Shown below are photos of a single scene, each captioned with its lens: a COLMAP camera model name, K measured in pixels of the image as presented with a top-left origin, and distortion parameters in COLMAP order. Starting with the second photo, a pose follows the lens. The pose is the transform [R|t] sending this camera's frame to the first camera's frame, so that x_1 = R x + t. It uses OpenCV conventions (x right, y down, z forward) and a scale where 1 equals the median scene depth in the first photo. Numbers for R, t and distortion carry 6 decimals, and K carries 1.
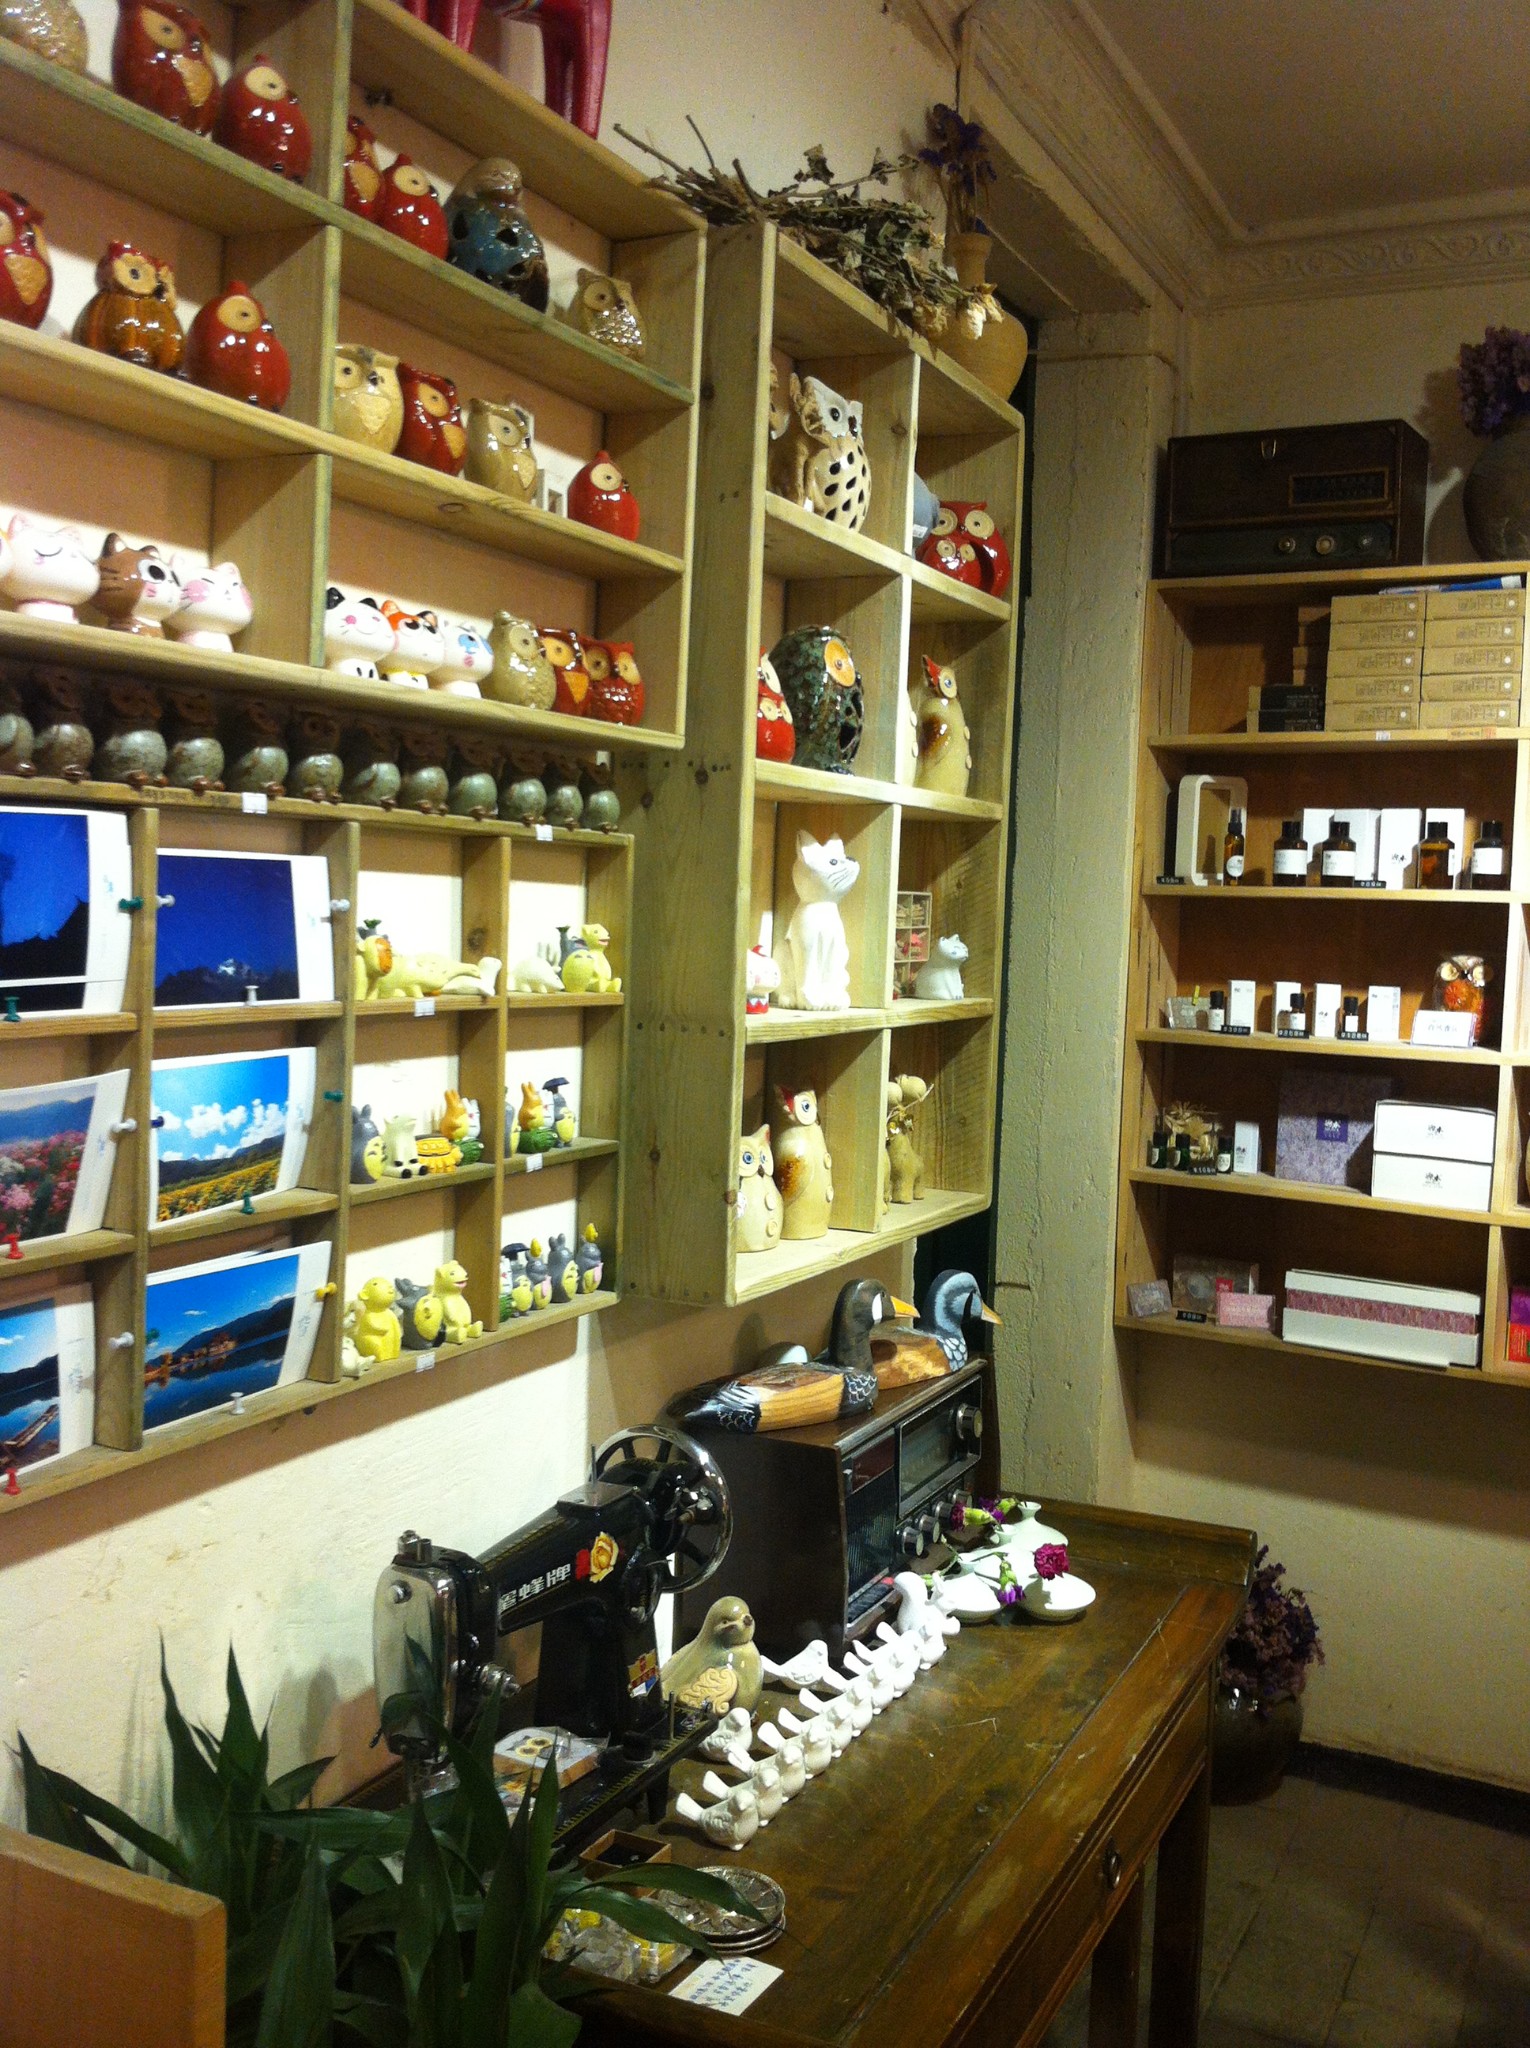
lens RADIAL K [[1942.5, 0, 774.8], [0, 1942.5, 1006.3], [0, 0, 1]] dist [0.143798, -0.487731]
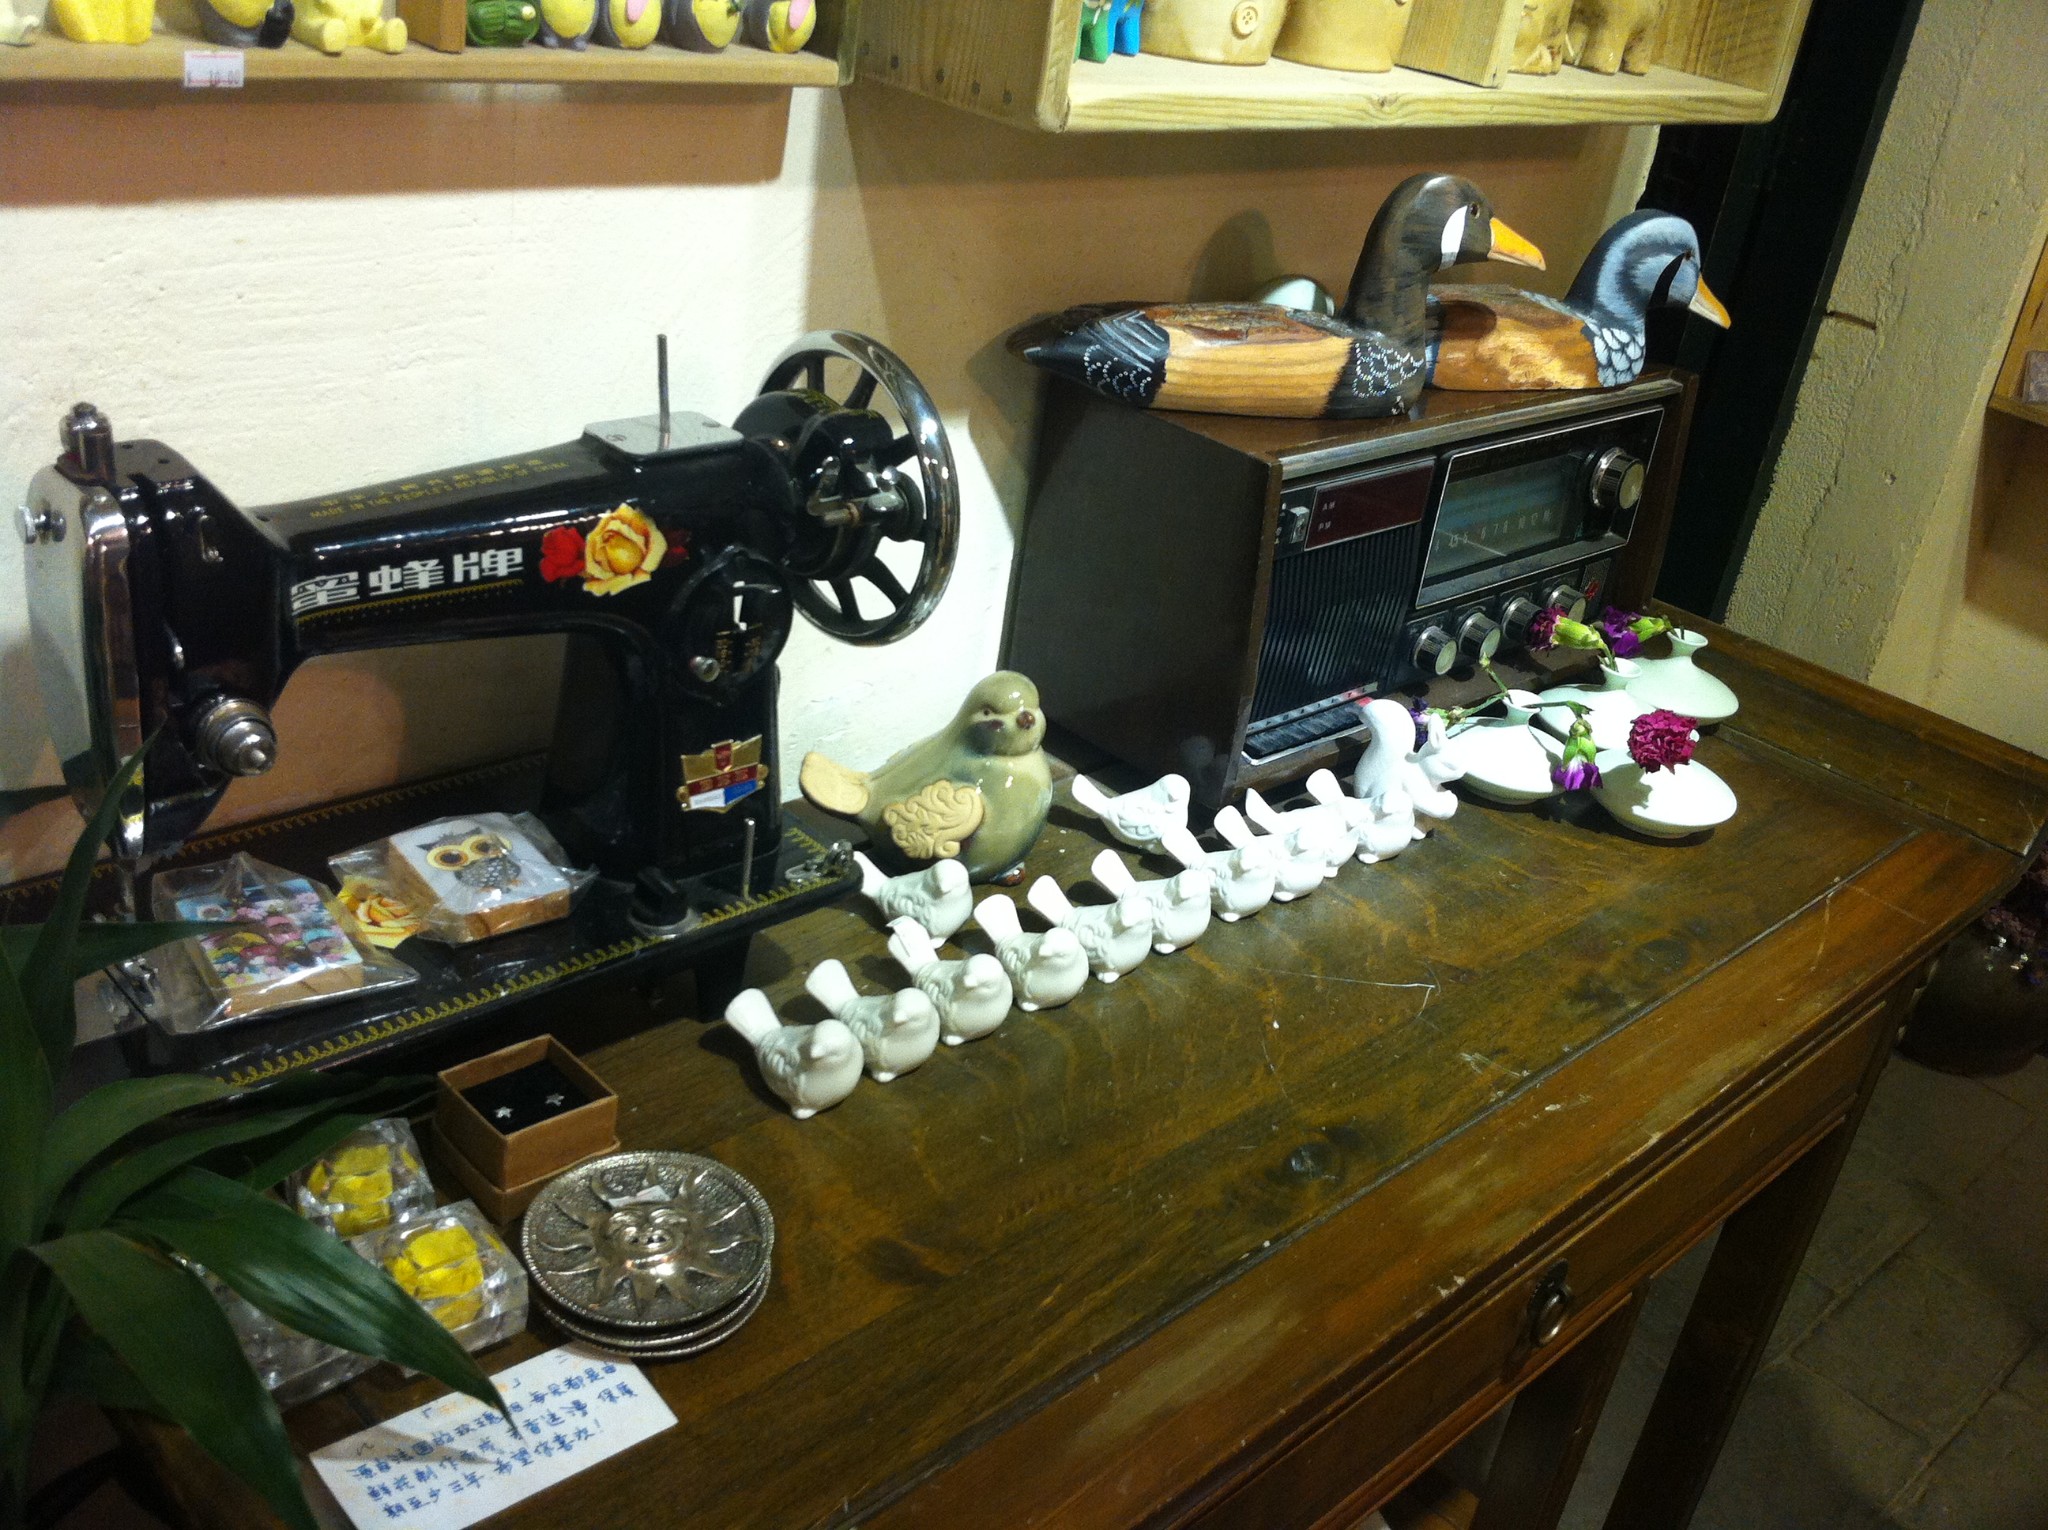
lens RADIAL K [[1977.1, 0, 994.0], [0, 1977.1, 753.7], [0, 0, 1]] dist [0.114491, -0.375509]
pose [[0.931477, 0.246438, -0.267619, 0.122851], [-0.129572, 0.912110, 0.388930, 0.094215], [0.339945, -0.327603, 0.881540, 0.455173]]
